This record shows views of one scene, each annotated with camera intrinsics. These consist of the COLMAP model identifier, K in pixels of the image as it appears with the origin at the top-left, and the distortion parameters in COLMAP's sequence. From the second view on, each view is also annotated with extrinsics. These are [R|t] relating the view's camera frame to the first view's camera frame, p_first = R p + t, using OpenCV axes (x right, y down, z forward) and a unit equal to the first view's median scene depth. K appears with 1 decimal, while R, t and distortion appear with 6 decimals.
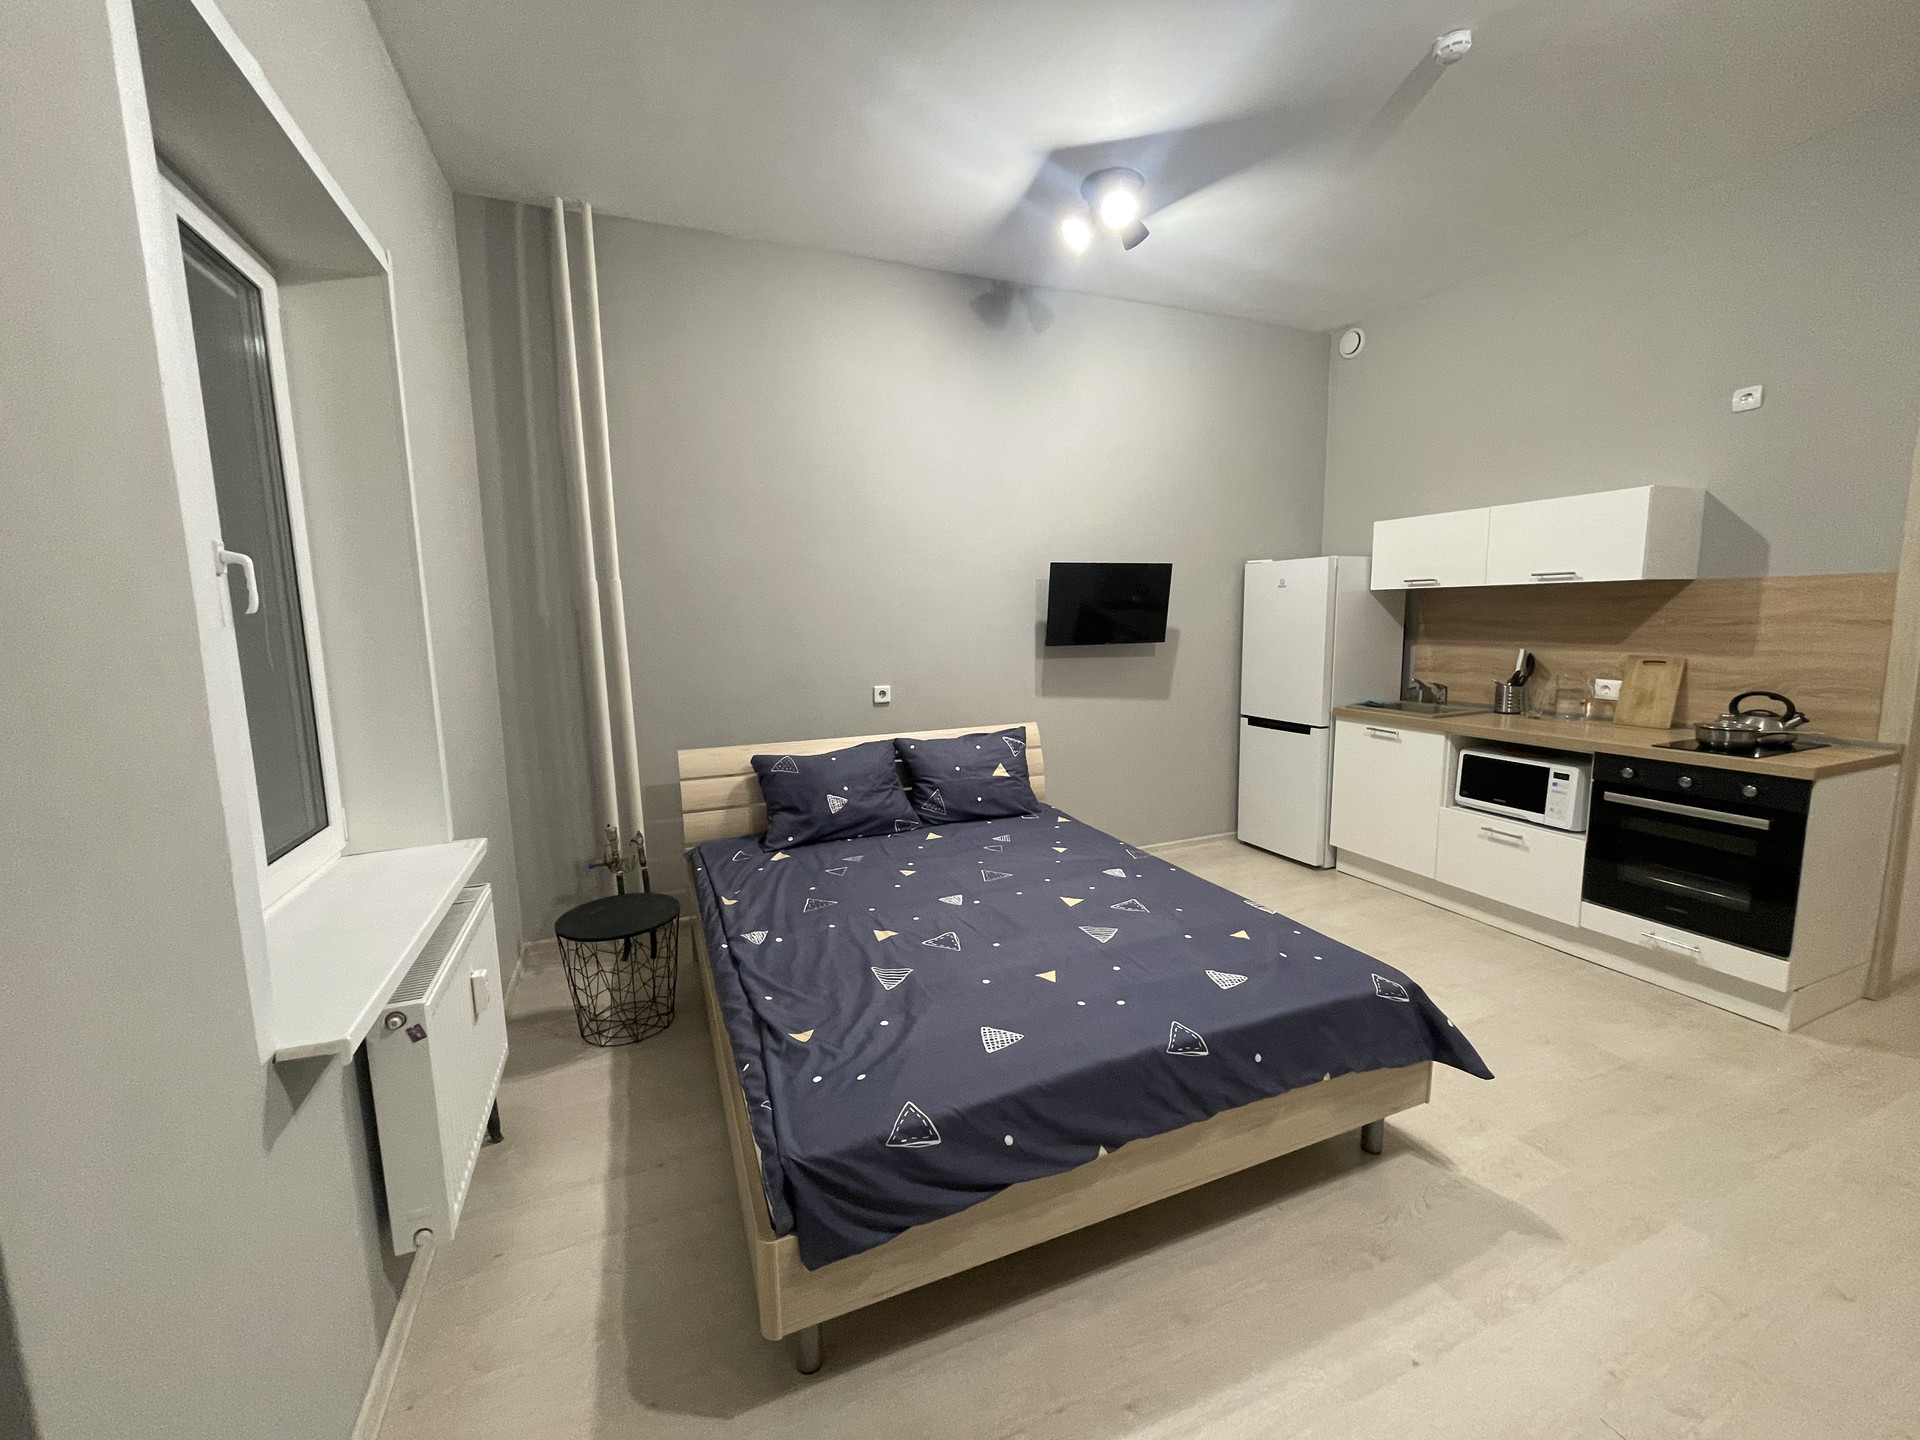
lens RADIAL K [[774.5, 0, 961.5], [0, 774.5, 716.9], [0, 0, 1]] dist [-0.001541, -0.000866]
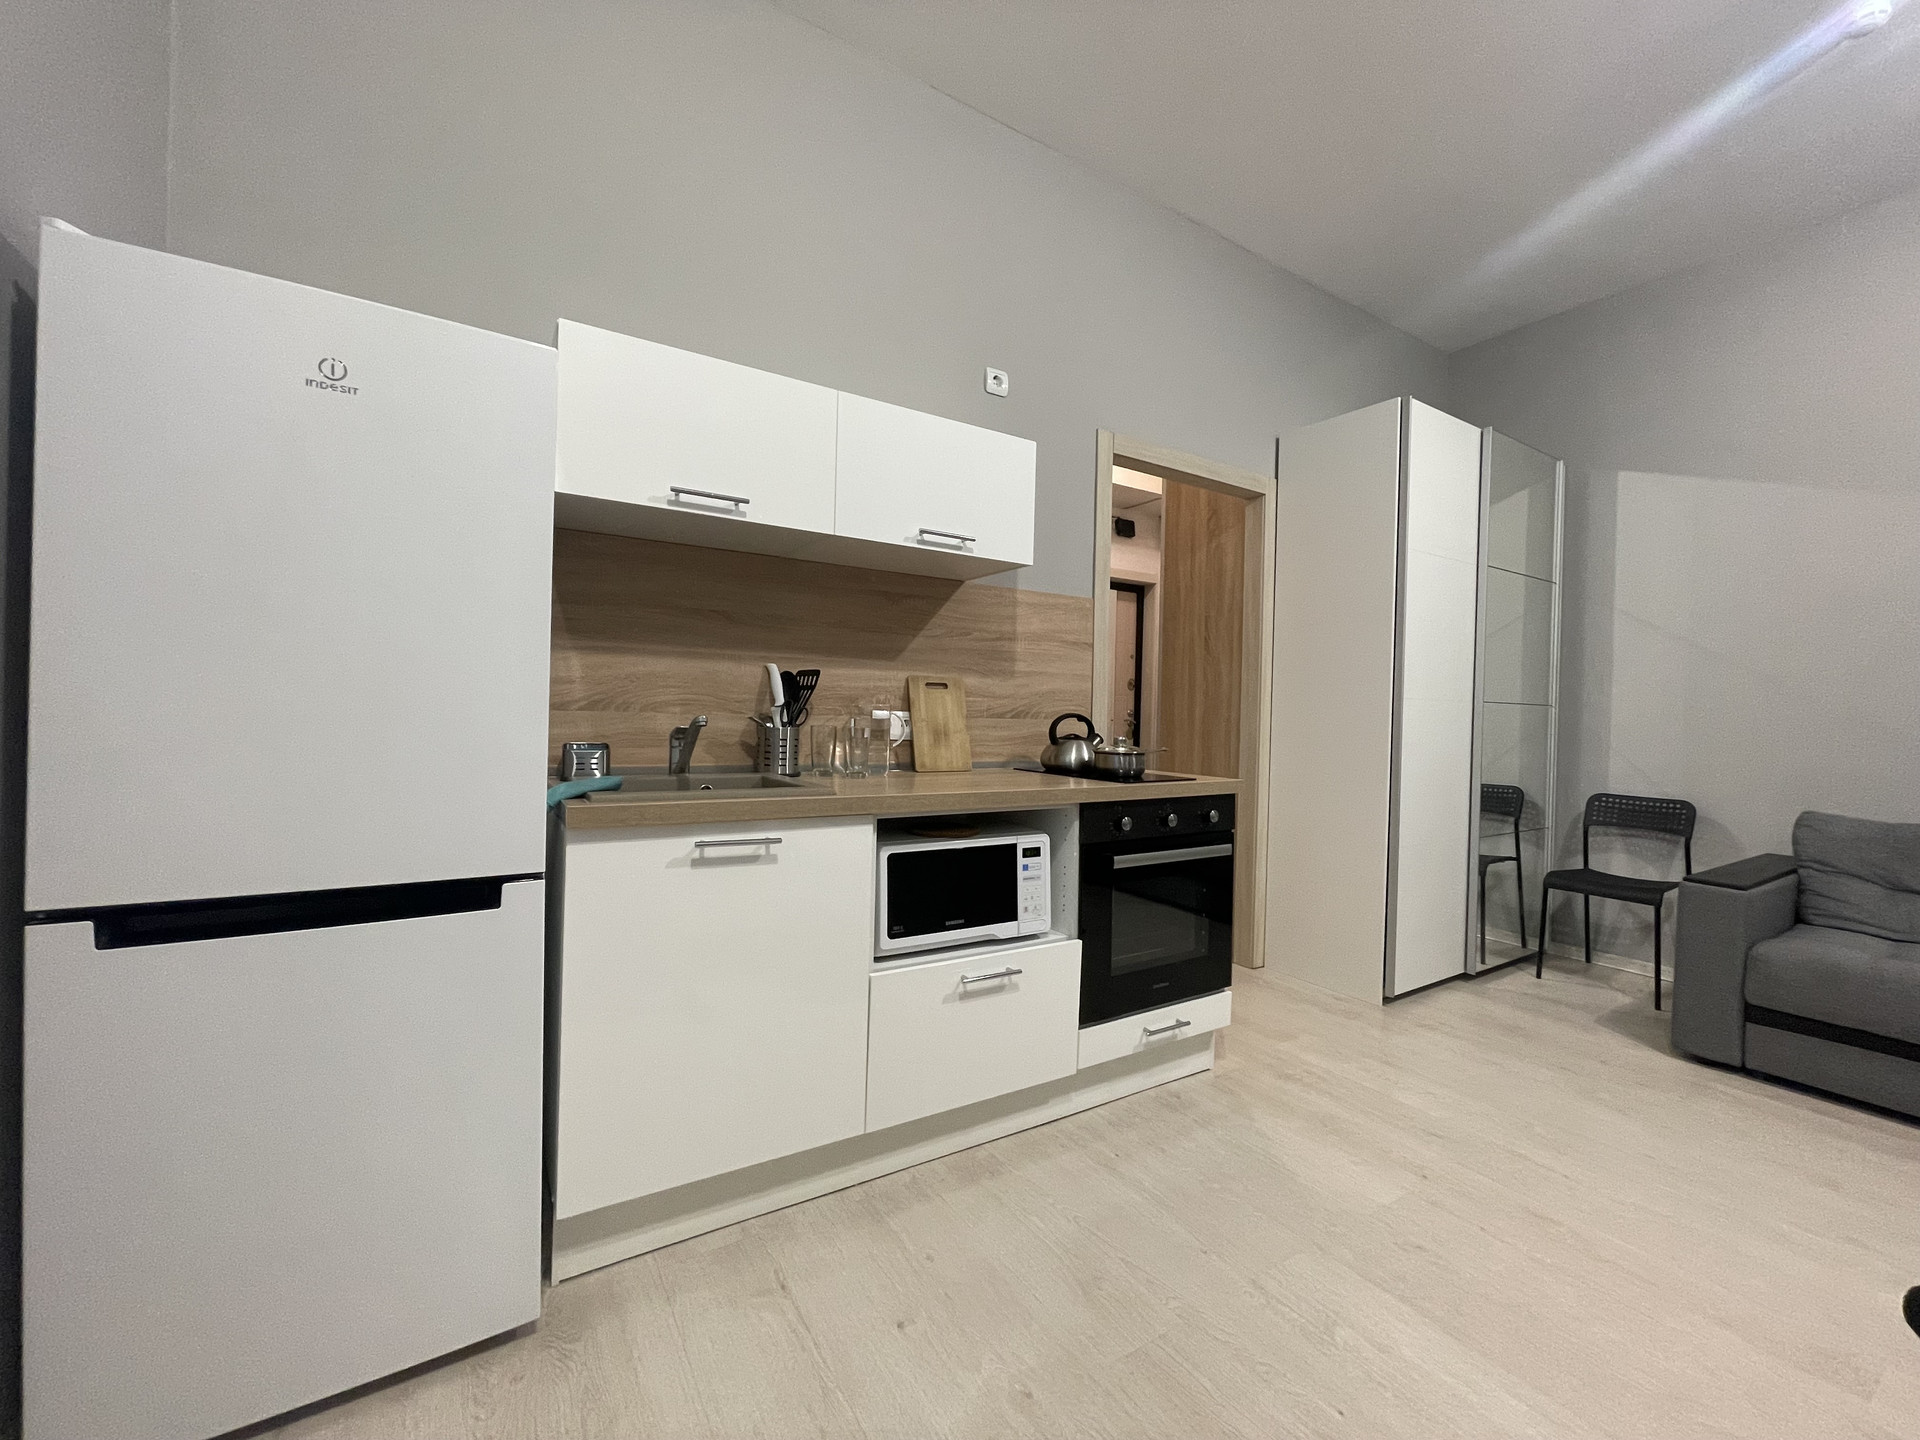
lens RADIAL K [[774.5, 0, 959.4], [0, 774.5, 716.5], [0, 0, 1]] dist [-0.001541, -0.000866]
pose [[-0.163781, 0.013315, 0.986407, 0.157645], [0.112156, 0.993677, 0.005209, -0.043124], [-0.980100, 0.111485, -0.164239, 1.141471]]
